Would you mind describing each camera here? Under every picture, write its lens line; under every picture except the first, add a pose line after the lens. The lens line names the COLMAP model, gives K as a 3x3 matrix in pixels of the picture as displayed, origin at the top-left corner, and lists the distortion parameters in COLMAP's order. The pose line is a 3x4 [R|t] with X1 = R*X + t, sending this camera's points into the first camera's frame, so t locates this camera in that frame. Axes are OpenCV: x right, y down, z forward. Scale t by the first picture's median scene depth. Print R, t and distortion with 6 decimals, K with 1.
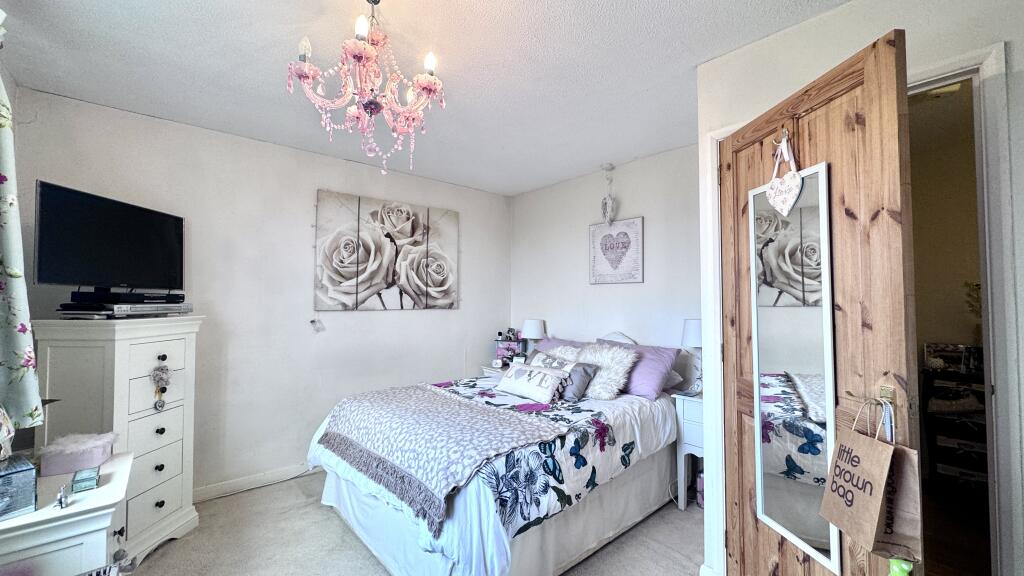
lens RADIAL K [[409.2, 0, 513.1], [0, 409.2, 287.6], [0, 0, 1]] dist [-0.003700, -0.000111]
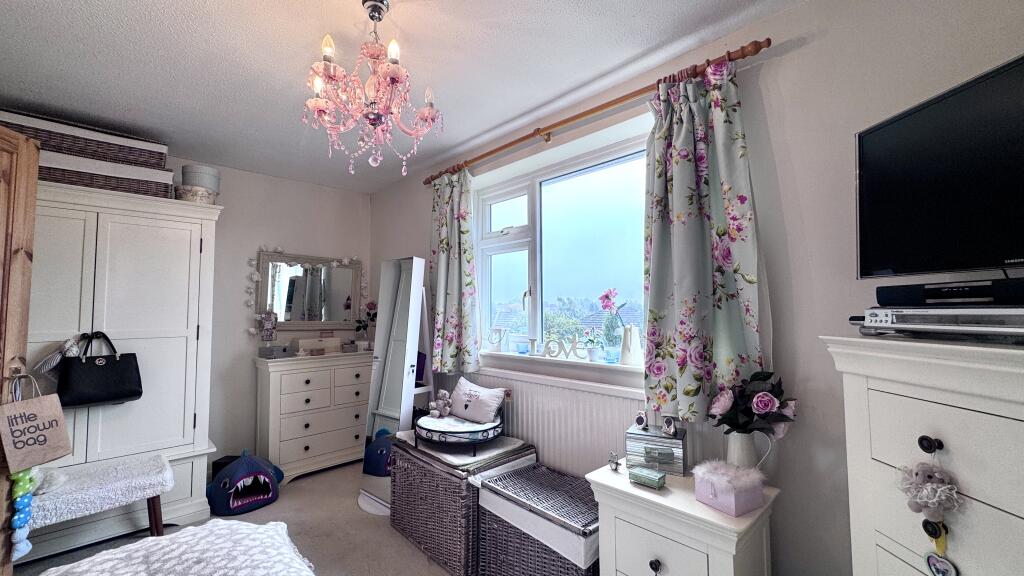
lens RADIAL K [[409.2, 0, 511.3], [0, 409.2, 287.1], [0, 0, 1]] dist [-0.003700, -0.000111]
pose [[-0.998171, 0.003970, -0.060331, -0.814916], [0.009081, 0.996367, -0.084675, 0.092476], [0.059776, -0.085068, -0.994580, 2.603619]]
